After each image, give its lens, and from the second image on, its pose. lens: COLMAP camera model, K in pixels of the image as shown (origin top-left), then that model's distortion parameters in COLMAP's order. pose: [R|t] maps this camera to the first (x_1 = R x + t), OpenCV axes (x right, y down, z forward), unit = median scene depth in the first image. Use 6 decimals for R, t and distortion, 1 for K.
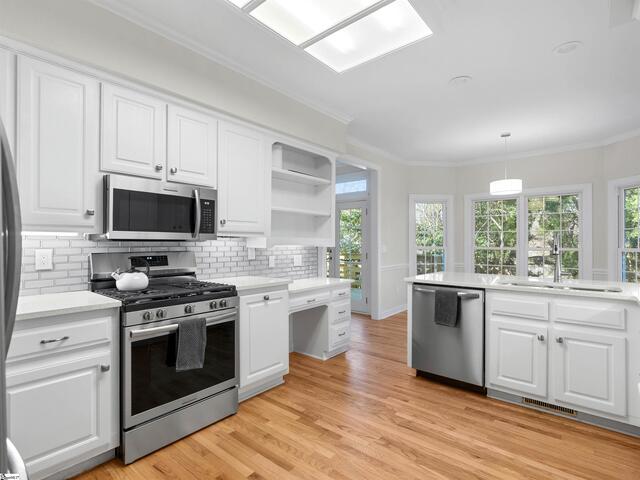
lens RADIAL K [[326.0, 0, 320.0], [0, 326.0, 240.0], [0, 0, 1]] dist [-0.004930, -0.000169]
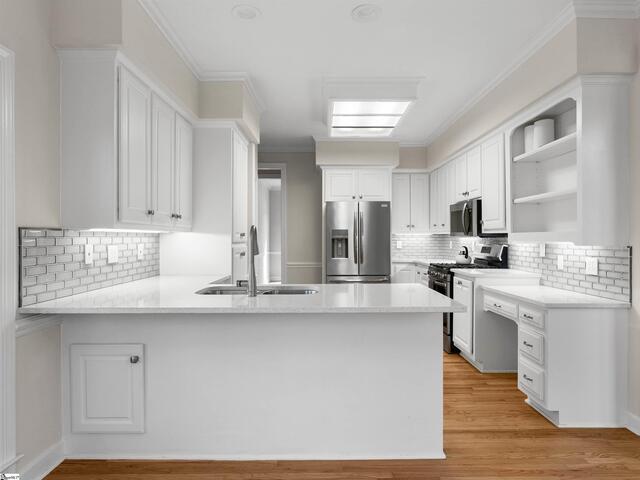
lens RADIAL K [[408.9, 0, 320.0], [0, 408.9, 240.0], [0, 0, 1]] dist [-0.000317, -0.000222]
pose [[-0.764616, 0.006369, -0.644454, 1.307840], [0.008340, 0.999965, -0.000013, 0.009954], [0.644432, -0.005384, -0.764643, 1.935763]]
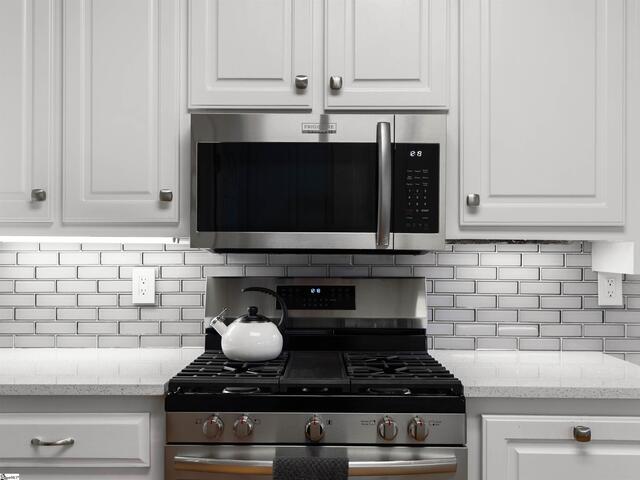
lens RADIAL K [[646.2, 0, 309.4], [0, 646.2, 249.6], [0, 0, 1]] dist [0.012105, 0.019657]
pose [[0.628444, -0.006472, -0.777828, 0.166098], [0.003395, 0.999979, -0.005577, 0.003377], [0.777847, 0.000864, 0.628453, 0.431141]]
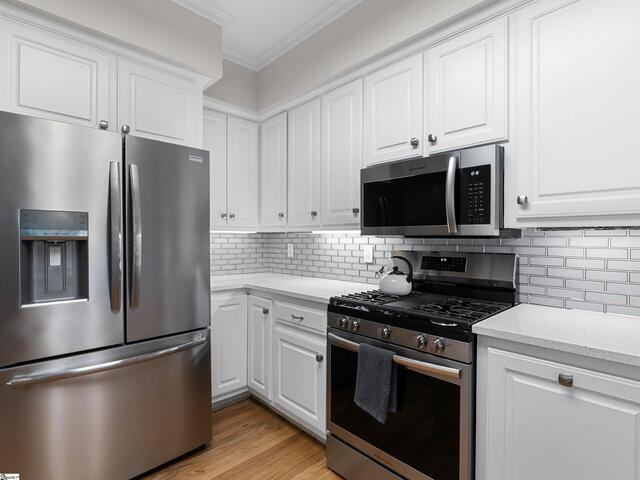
lens RADIAL K [[326.0, 0, 320.0], [0, 326.0, 240.0], [0, 0, 1]] dist [-0.004930, -0.000169]
pose [[-0.108669, 0.002053, -0.994076, 0.274721], [0.004762, 0.999987, 0.001544, 0.006075], [0.994067, -0.004566, -0.108677, 0.792996]]
